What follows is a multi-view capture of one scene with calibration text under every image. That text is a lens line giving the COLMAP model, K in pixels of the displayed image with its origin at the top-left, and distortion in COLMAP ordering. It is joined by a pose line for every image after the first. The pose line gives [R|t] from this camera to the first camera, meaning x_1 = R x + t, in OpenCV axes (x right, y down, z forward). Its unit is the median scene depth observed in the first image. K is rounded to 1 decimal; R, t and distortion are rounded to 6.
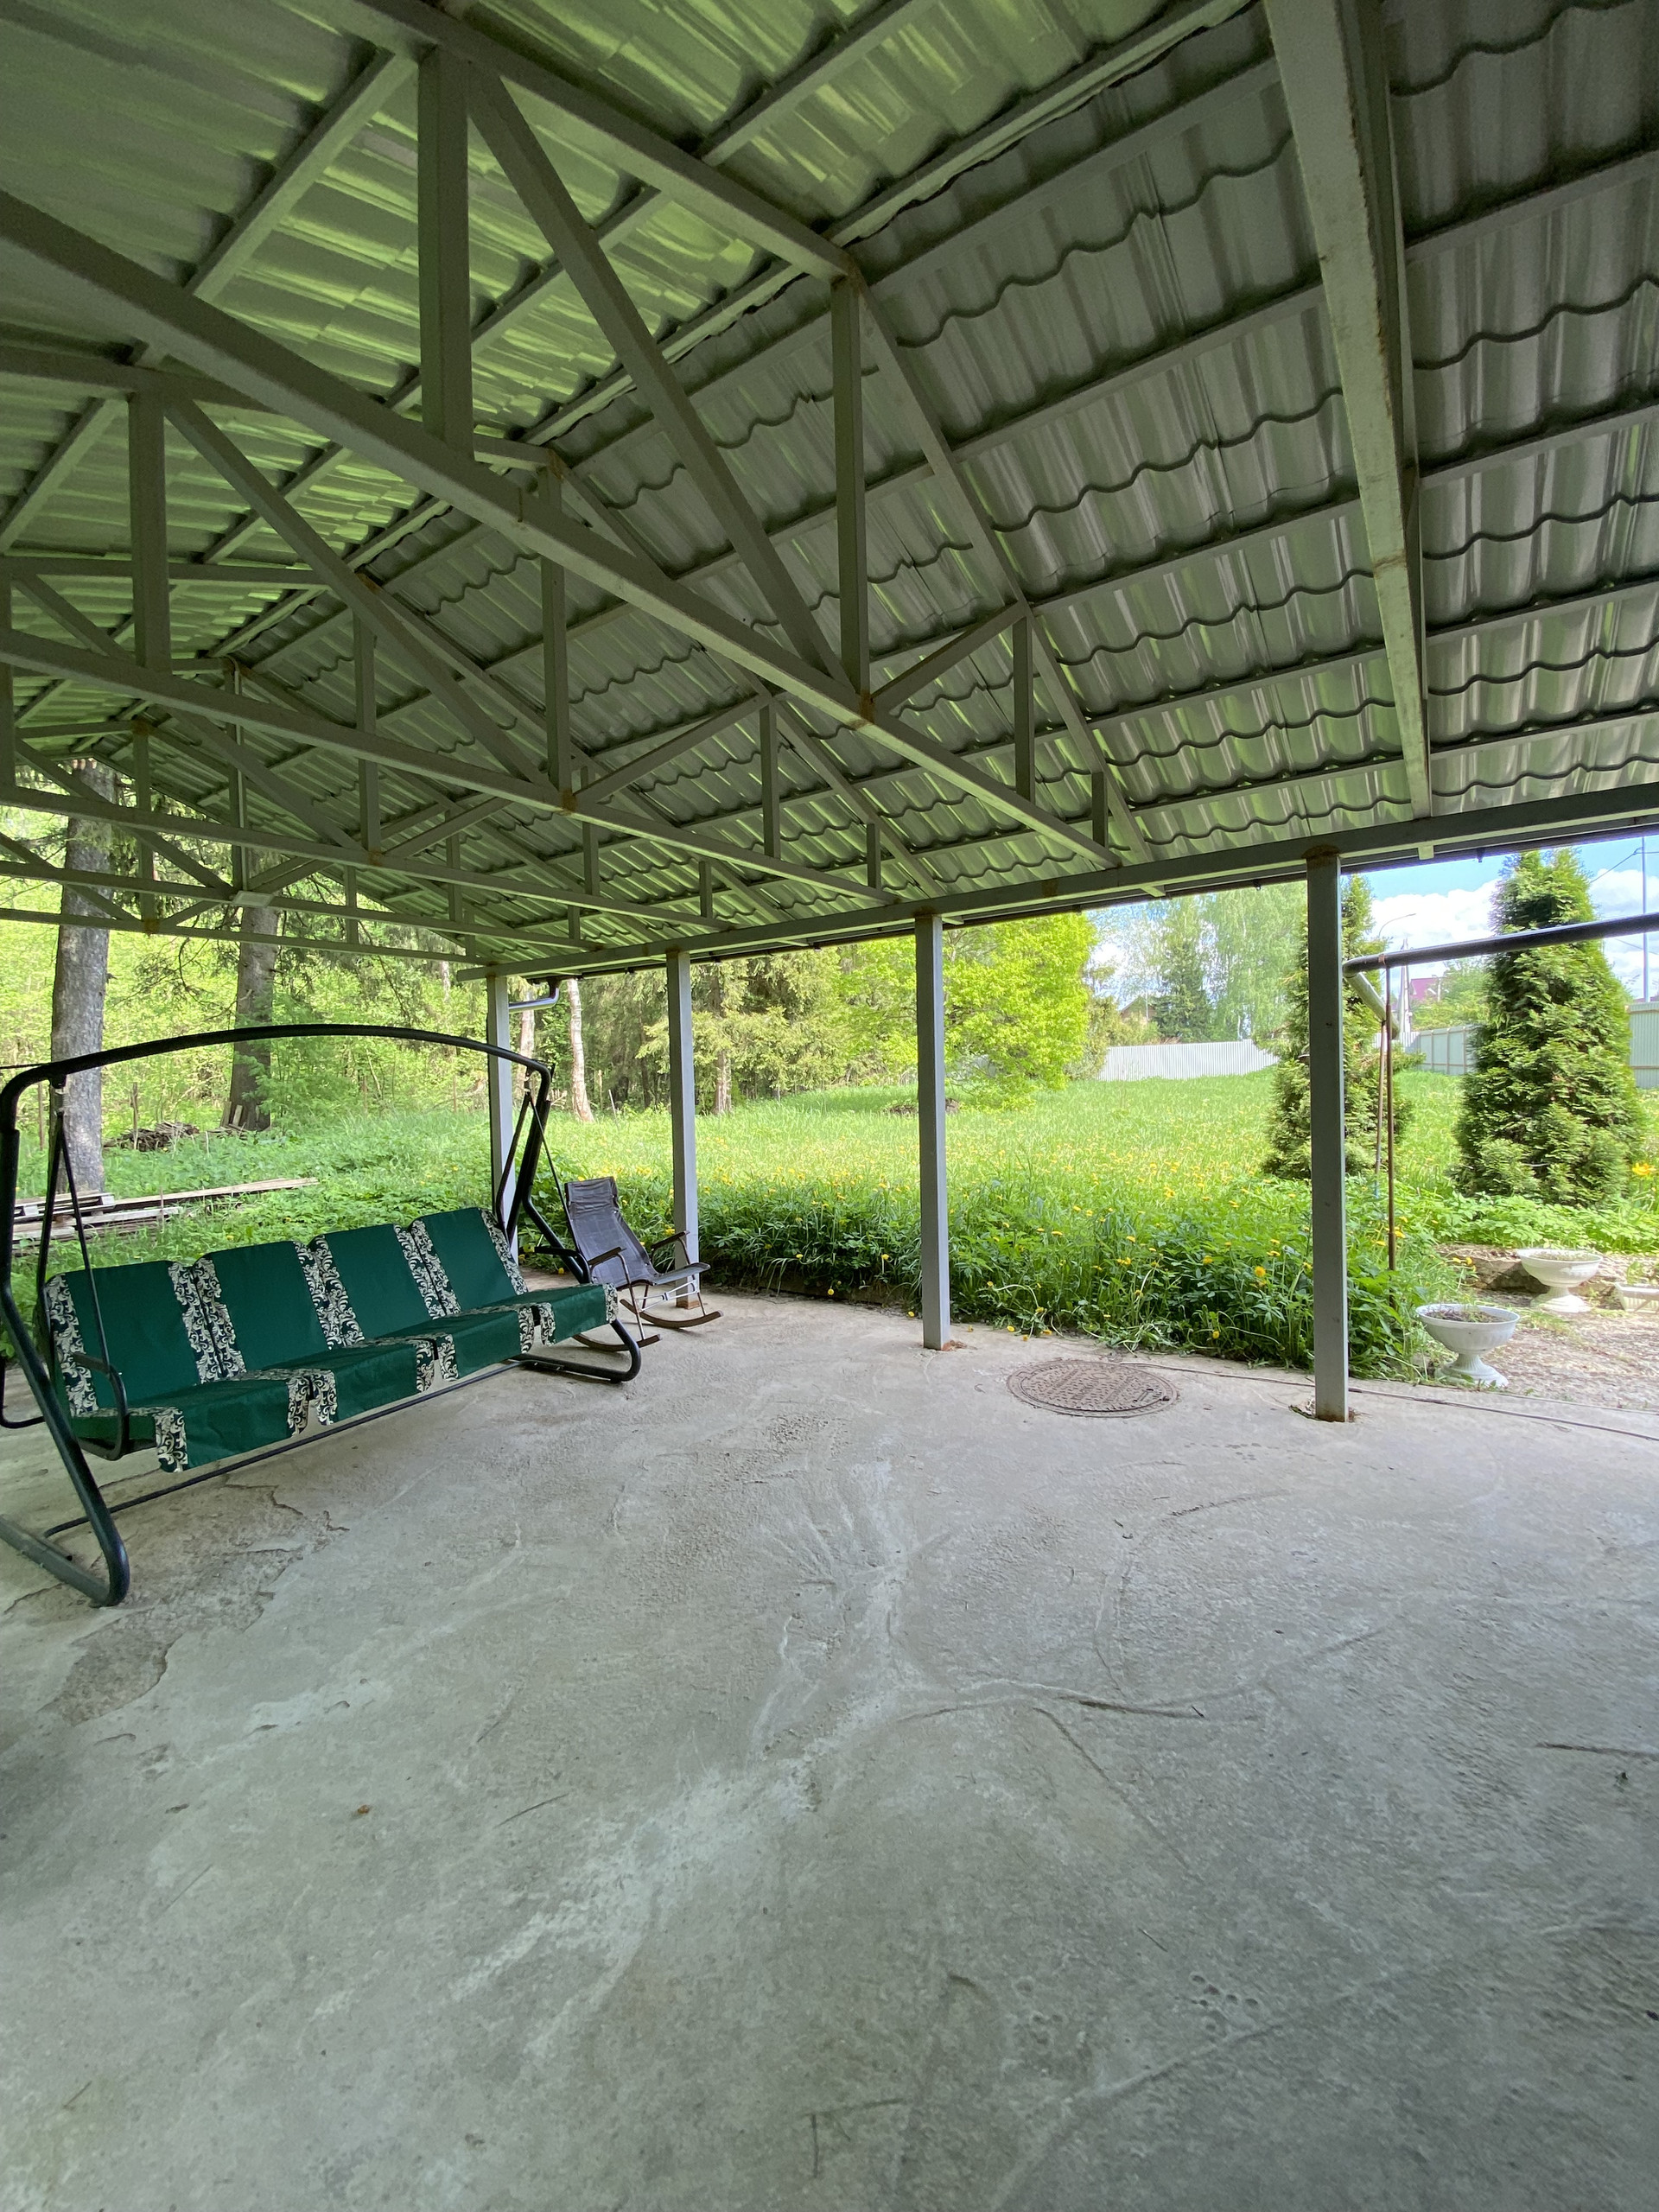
lens RADIAL K [[889.2, 0, 837.4], [0, 889.2, 1104.3], [0, 0, 1]] dist [-0.003551, -0.000907]
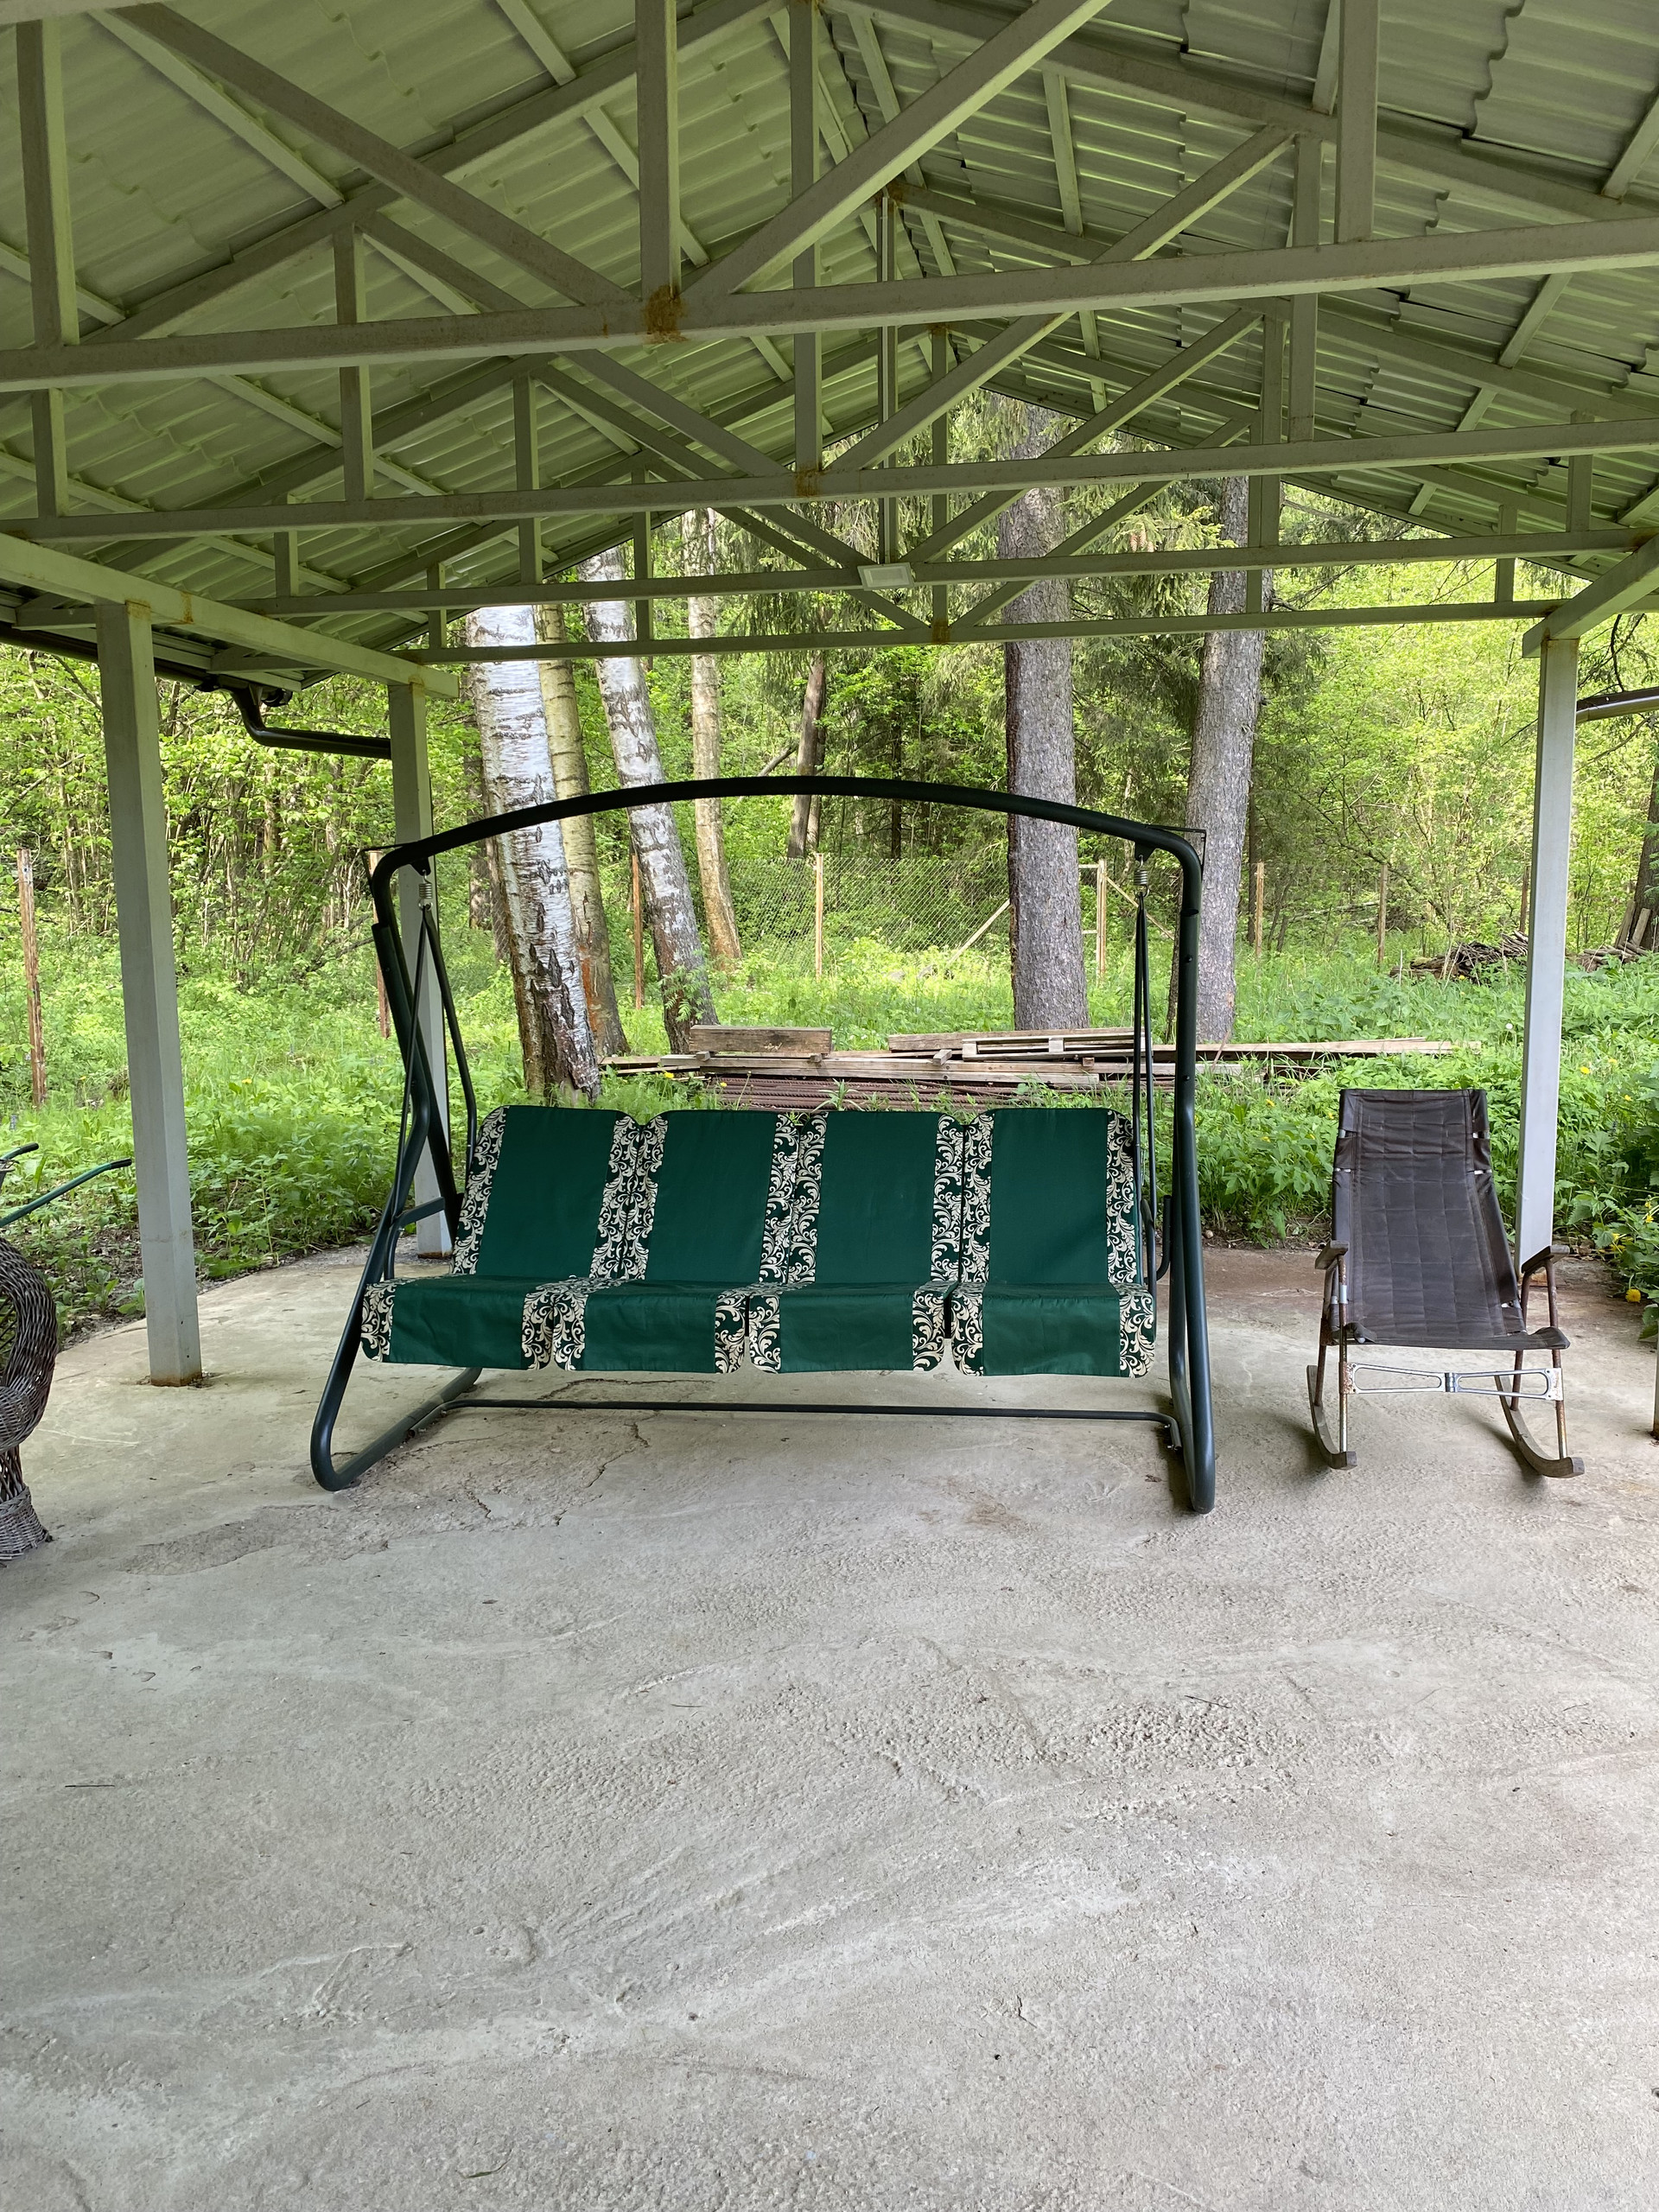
lens RADIAL K [[1700.0, 0, 829.2], [0, 1700.0, 1099.0], [0, 0, 1]] dist [0.042275, -0.037328]
pose [[0.419484, 0.126504, -0.898905, 0.596179], [-0.027948, 0.991573, 0.126503, -0.018038], [0.907333, -0.027943, 0.419484, 0.565080]]
